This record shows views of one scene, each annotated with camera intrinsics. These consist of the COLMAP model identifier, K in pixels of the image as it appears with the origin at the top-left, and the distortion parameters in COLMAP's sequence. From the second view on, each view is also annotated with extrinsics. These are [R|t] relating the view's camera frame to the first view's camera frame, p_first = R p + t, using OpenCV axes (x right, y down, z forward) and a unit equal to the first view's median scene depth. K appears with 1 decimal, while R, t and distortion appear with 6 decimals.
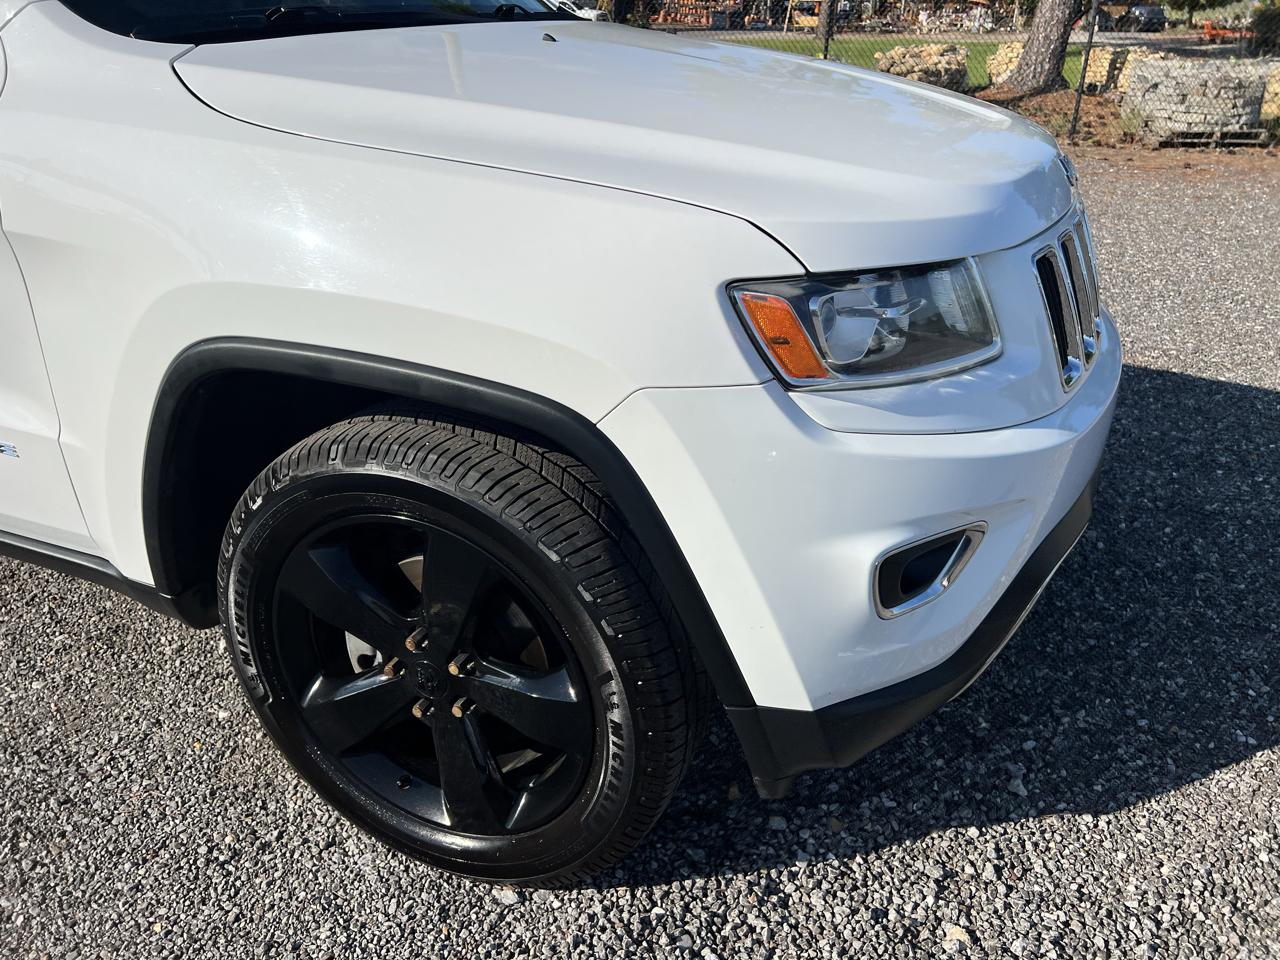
lens RADIAL K [[947.5, 0, 634.0], [0, 947.5, 478.5], [0, 0, 1]] dist [0.046657, -0.040989]
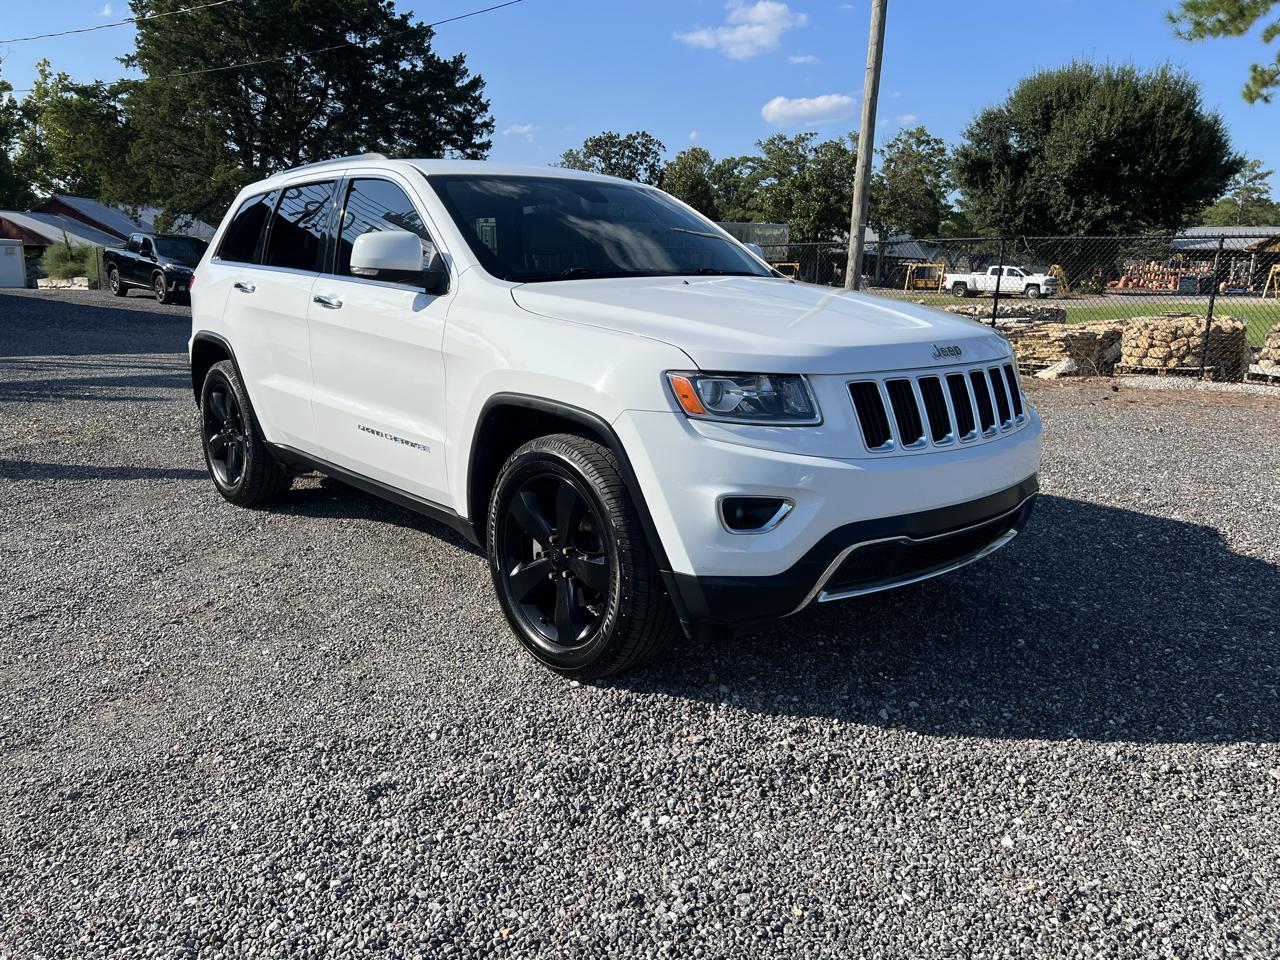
lens RADIAL K [[947.5, 0, 632.5], [0, 947.5, 483.3], [0, 0, 1]] dist [0.046657, -0.040989]
pose [[0.892950, 0.099987, -0.438912, 0.962405], [-0.202185, 0.960224, -0.192592, 0.479664], [0.402197, 0.260716, 0.877647, -0.945432]]
